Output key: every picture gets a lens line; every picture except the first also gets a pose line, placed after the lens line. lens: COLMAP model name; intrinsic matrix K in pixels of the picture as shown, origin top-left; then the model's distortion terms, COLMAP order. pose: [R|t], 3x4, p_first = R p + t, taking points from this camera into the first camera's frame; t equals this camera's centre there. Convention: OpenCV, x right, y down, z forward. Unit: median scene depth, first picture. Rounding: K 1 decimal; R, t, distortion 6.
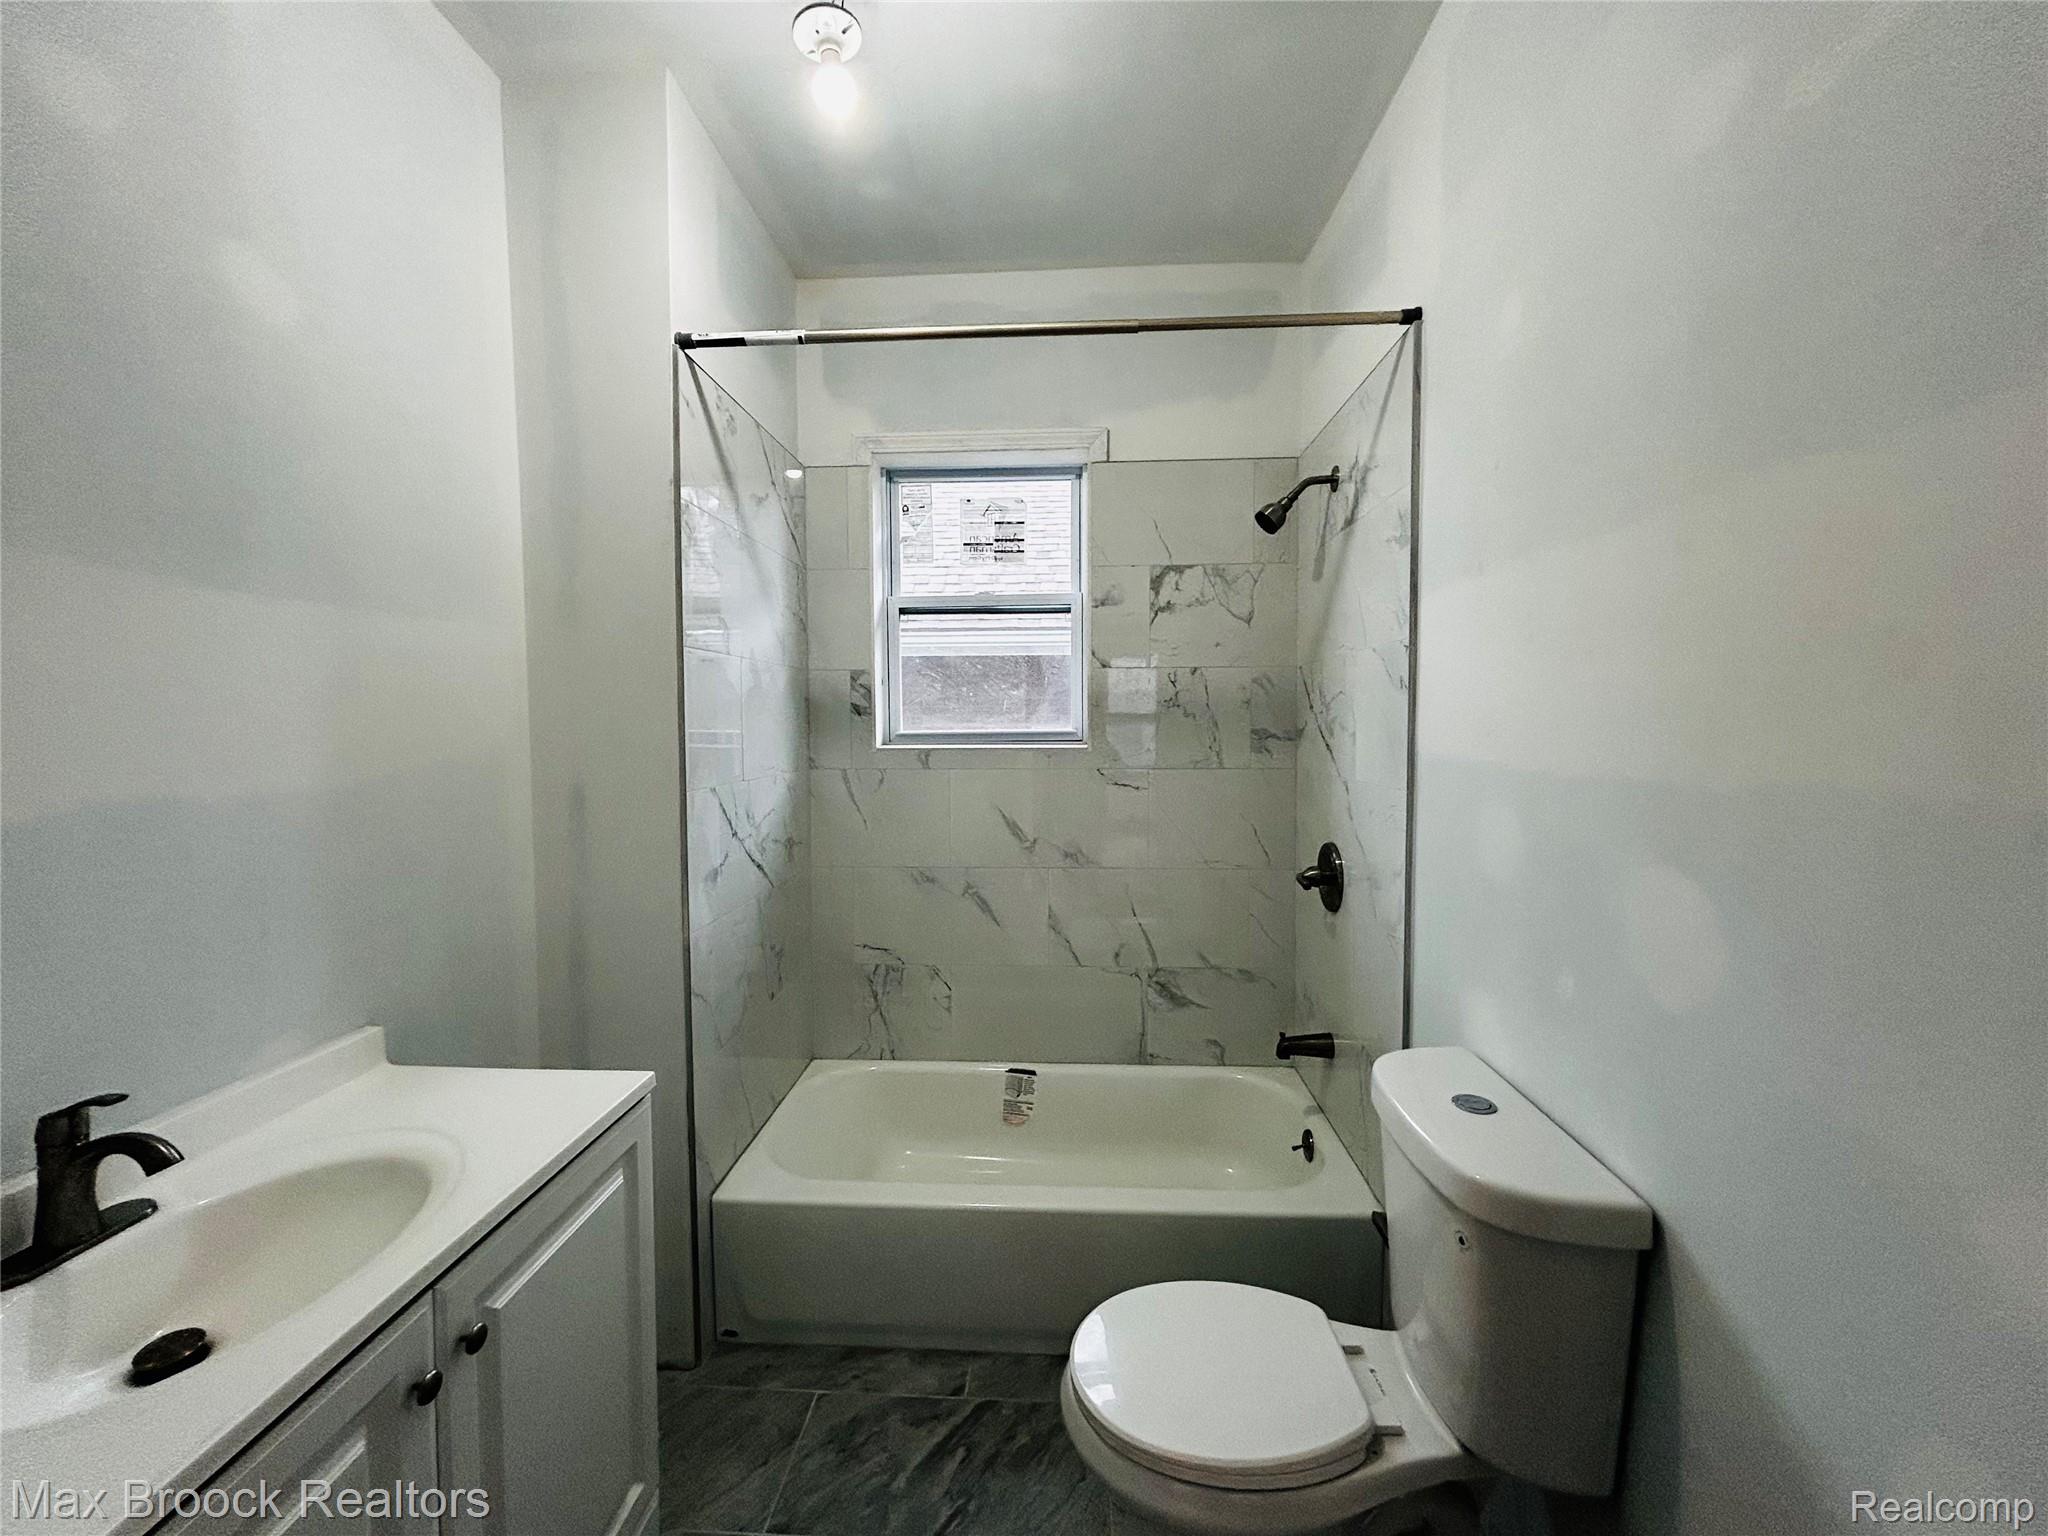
lens RADIAL K [[823.6, 0, 1021.9], [0, 823.6, 762.0], [0, 0, 1]] dist [-0.001232, 0.000138]
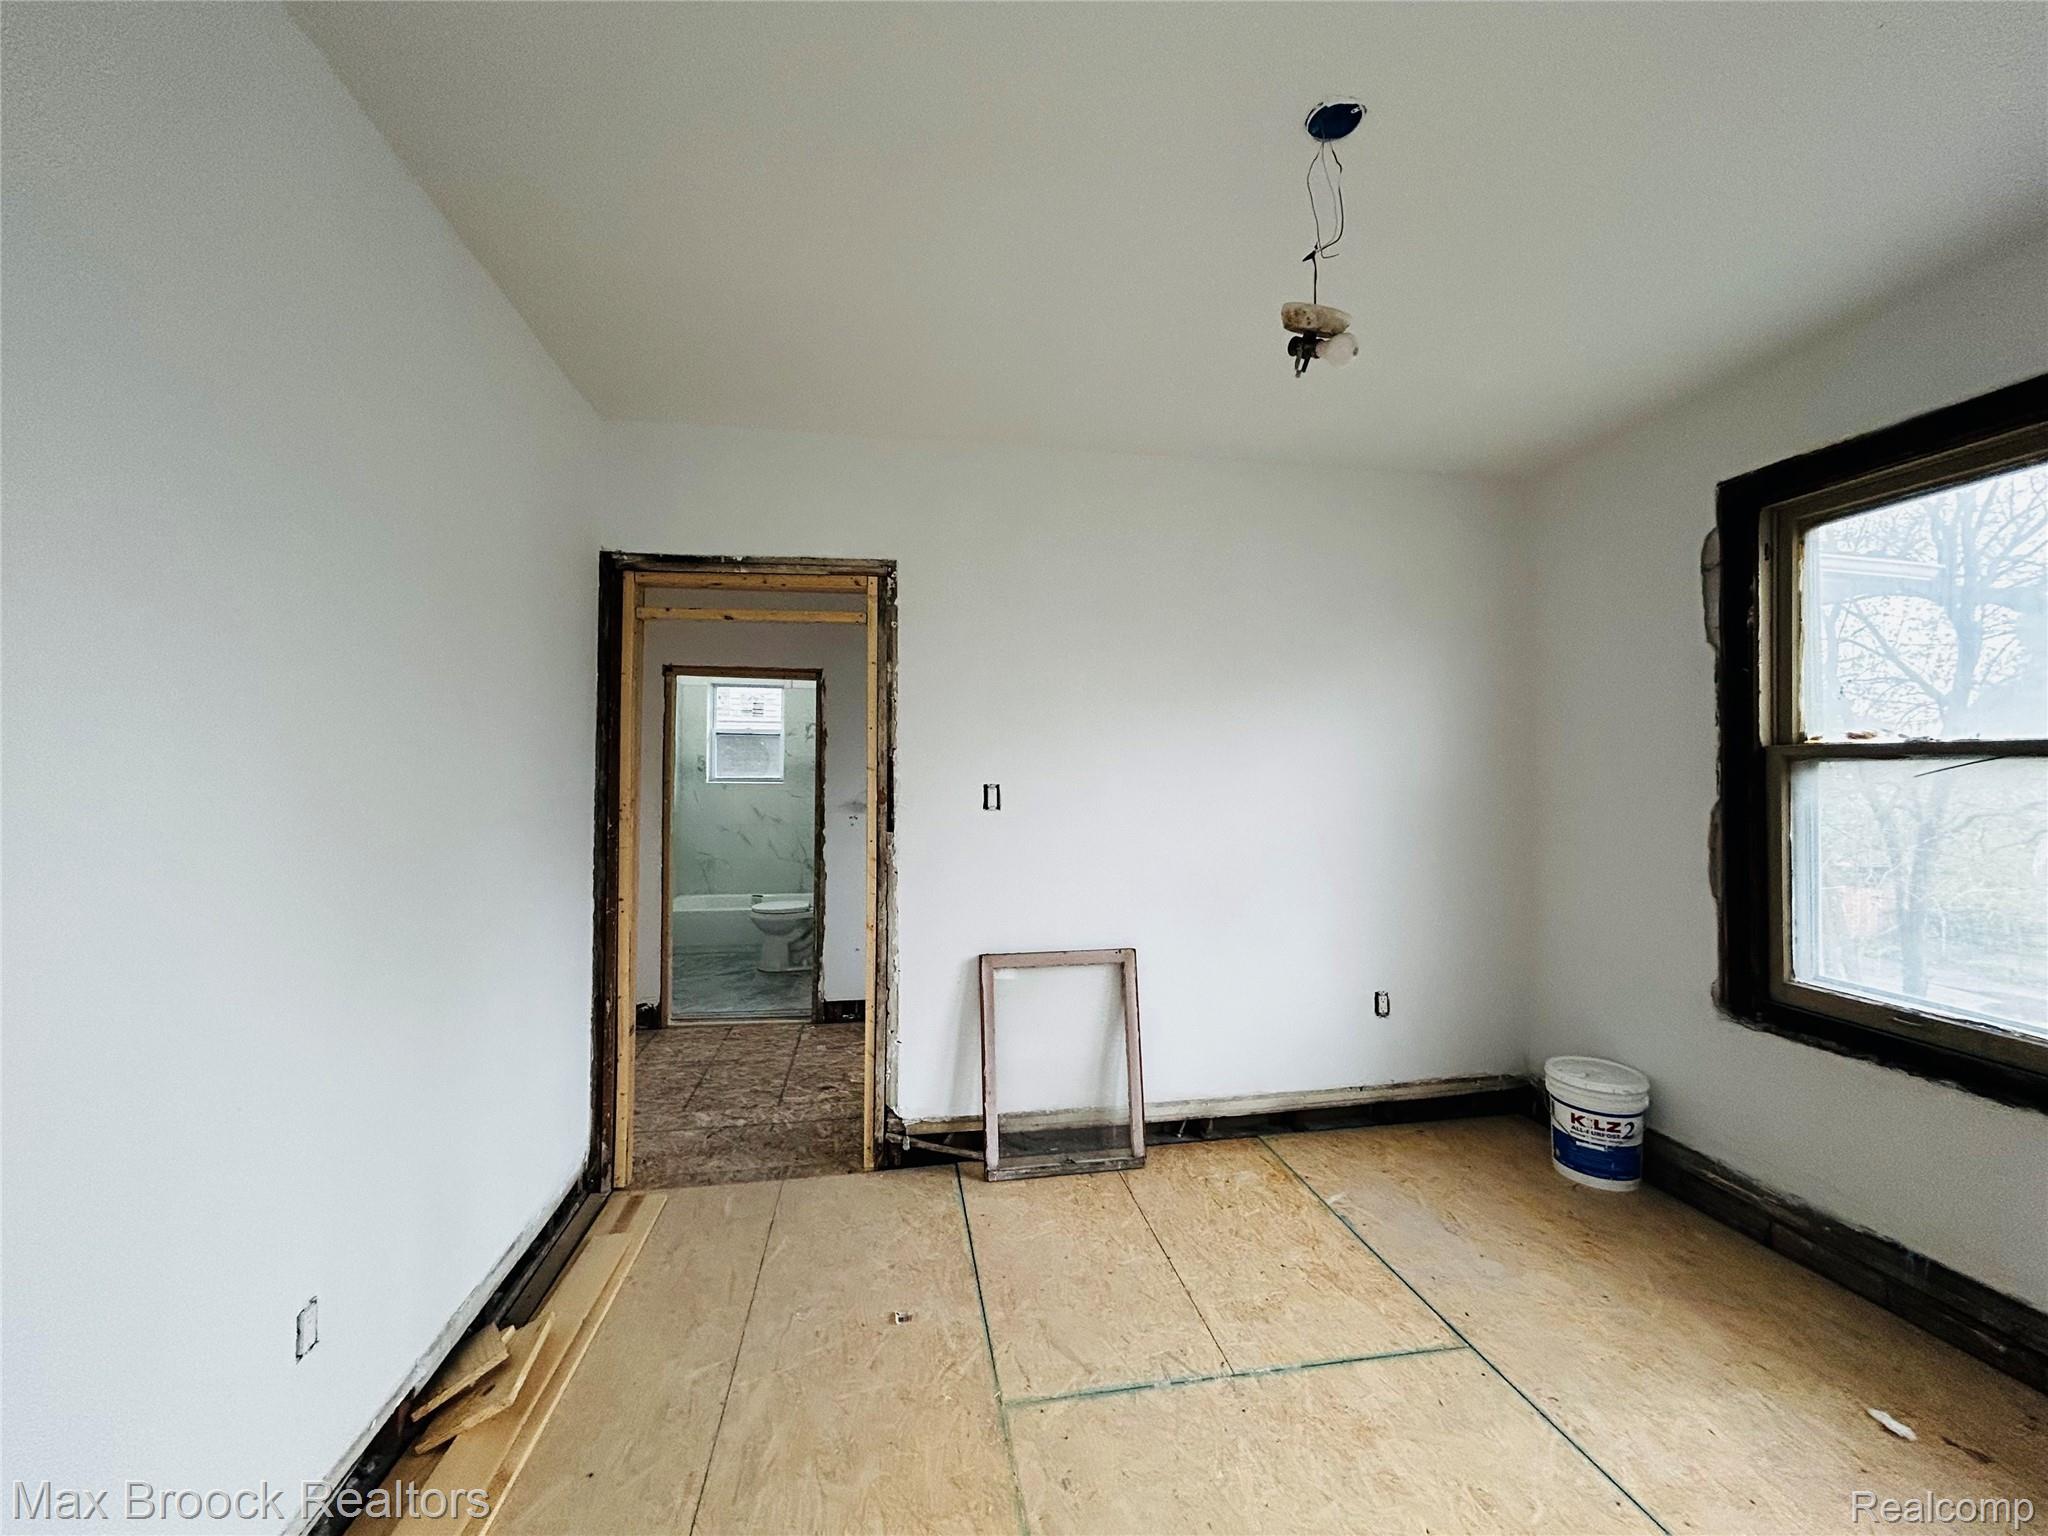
lens RADIAL K [[823.6, 0, 1025.8], [0, 823.6, 764.6], [0, 0, 1]] dist [-0.001232, 0.000138]
pose [[0.978439, 0.013310, 0.206106, 0.323922], [-0.001473, 0.998346, -0.057477, 0.084129], [-0.206530, 0.055934, 0.976840, -2.069750]]
